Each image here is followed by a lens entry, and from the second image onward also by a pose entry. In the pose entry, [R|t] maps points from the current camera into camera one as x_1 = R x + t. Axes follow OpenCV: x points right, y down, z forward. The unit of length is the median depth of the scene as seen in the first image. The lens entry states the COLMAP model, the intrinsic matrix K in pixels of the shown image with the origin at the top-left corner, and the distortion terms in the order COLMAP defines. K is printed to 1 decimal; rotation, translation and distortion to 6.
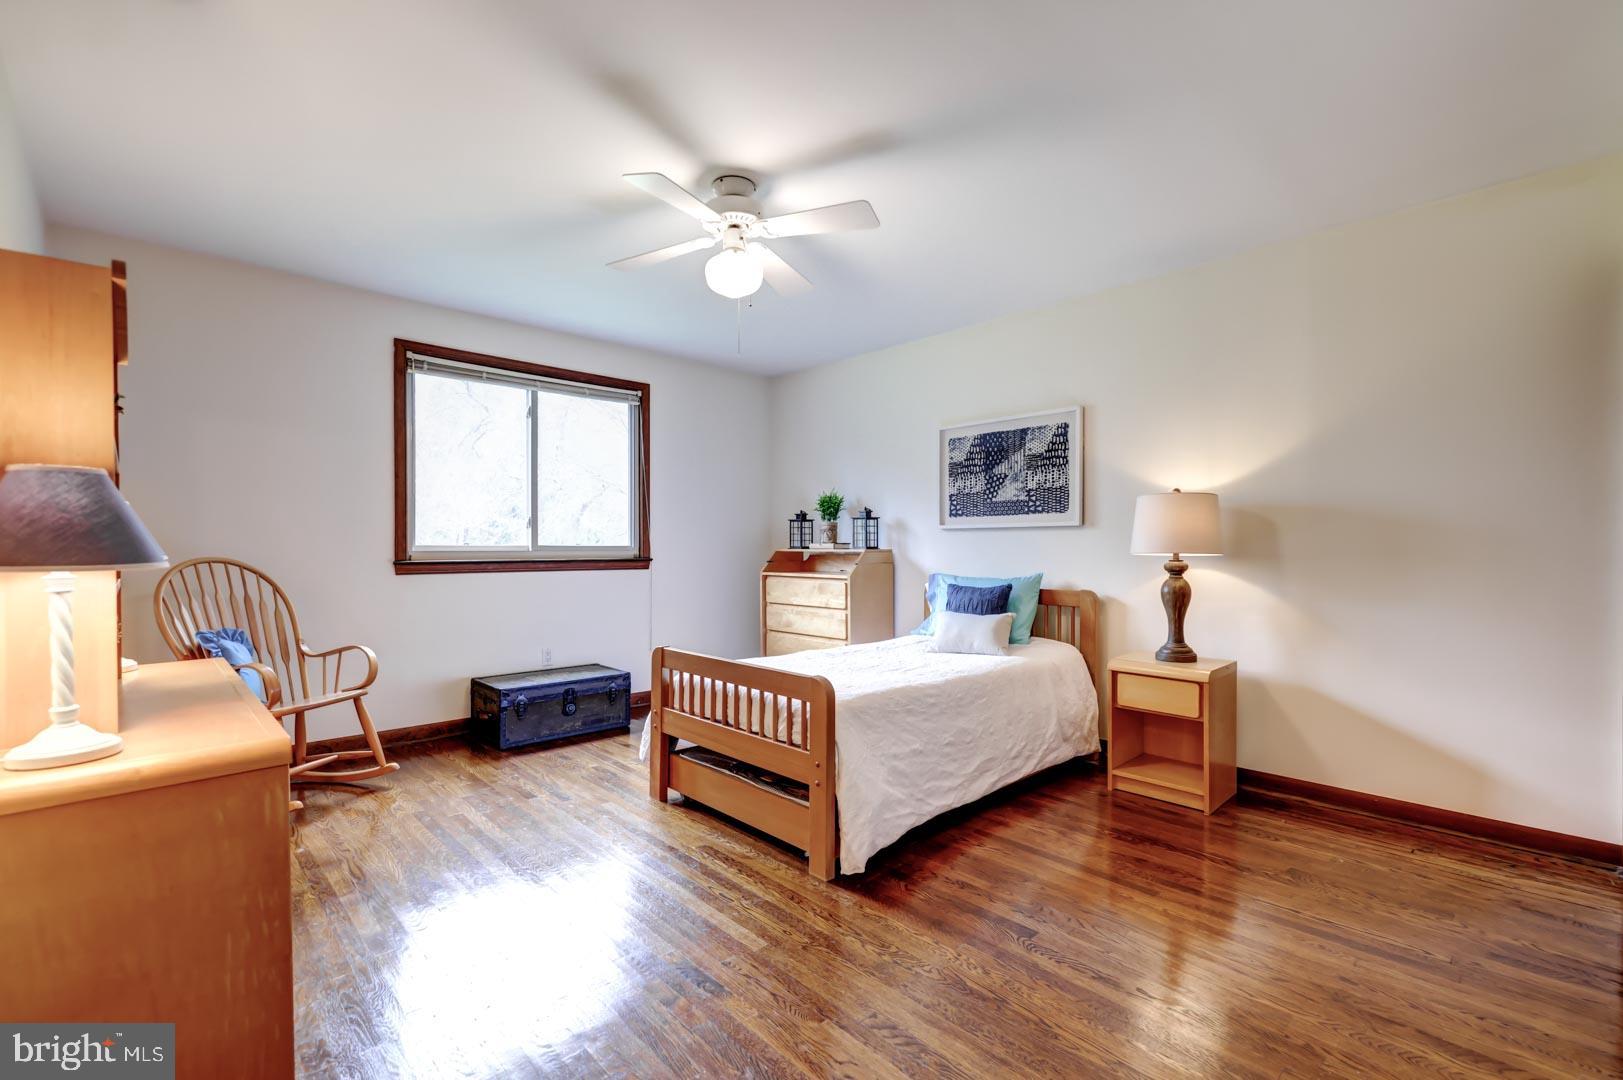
lens RADIAL K [[734.2, 0, 808.3], [0, 734.2, 545.0], [0, 0, 1]] dist [0.000031, -0.000014]
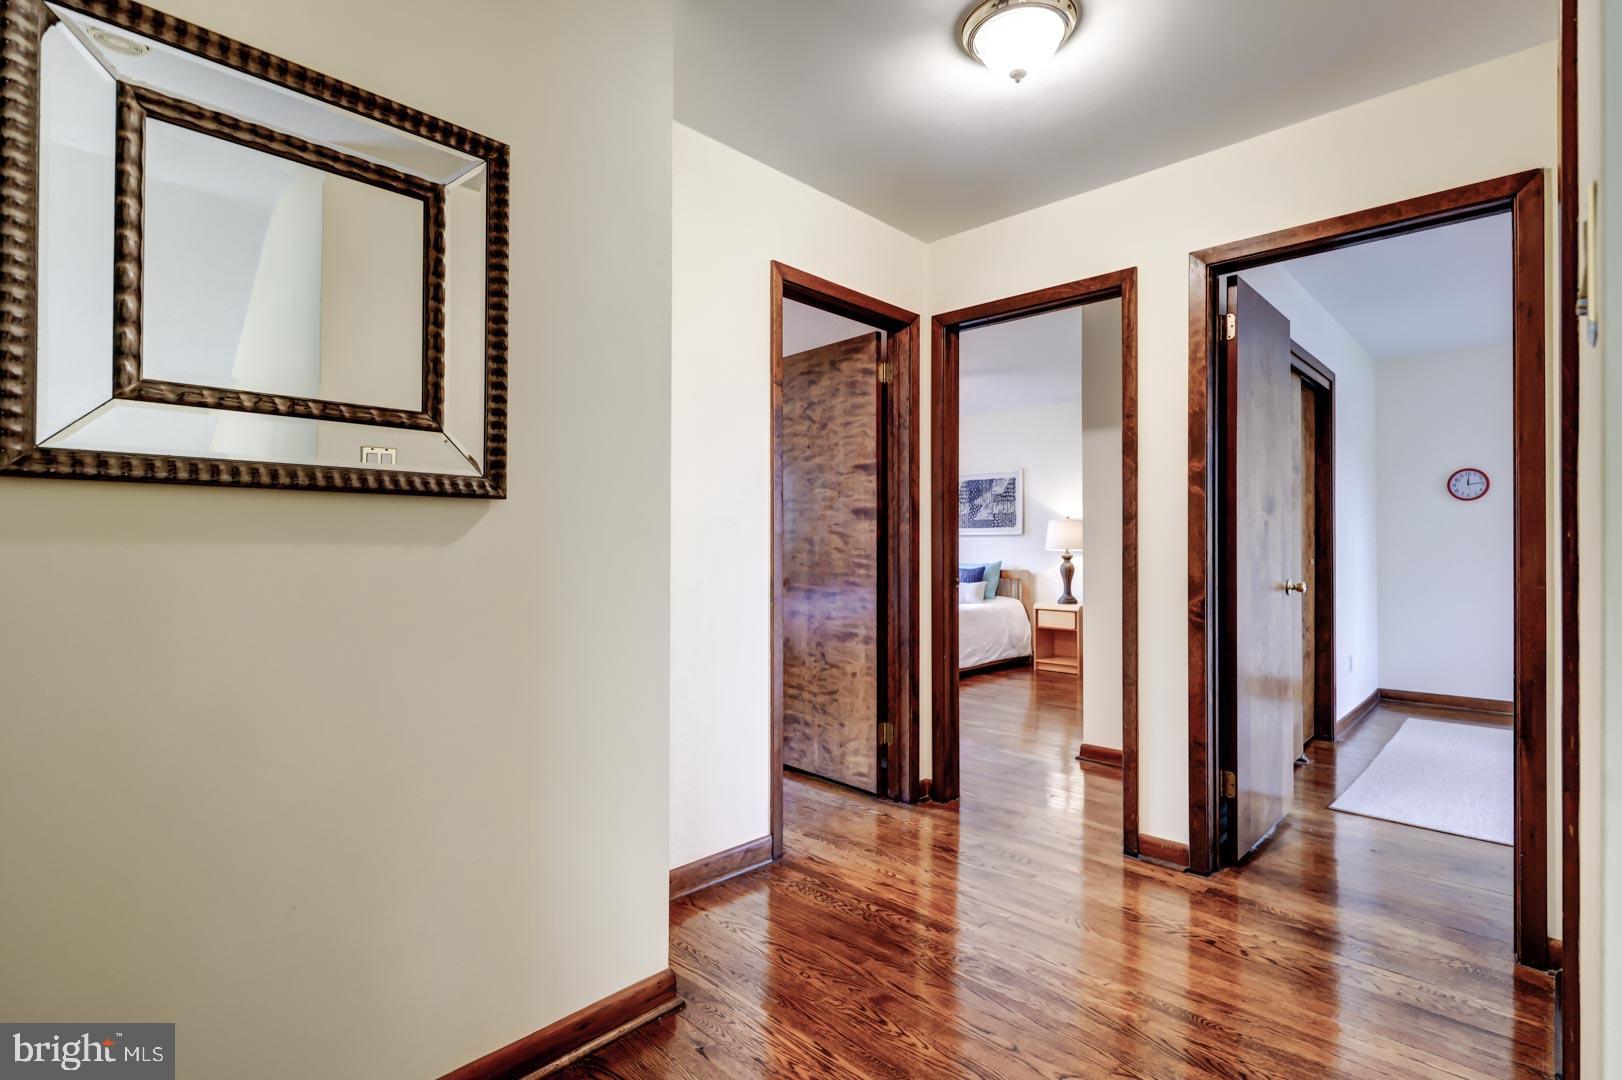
lens RADIAL K [[767.3, 0, 813.7], [0, 767.3, 539.4], [0, 0, 1]] dist [-0.000232, 0.000000]
pose [[0.997861, 0.001674, 0.065352, -0.276563], [-0.001570, 0.999997, -0.001641, -0.010356], [-0.065354, 0.001535, 0.997861, -0.888625]]
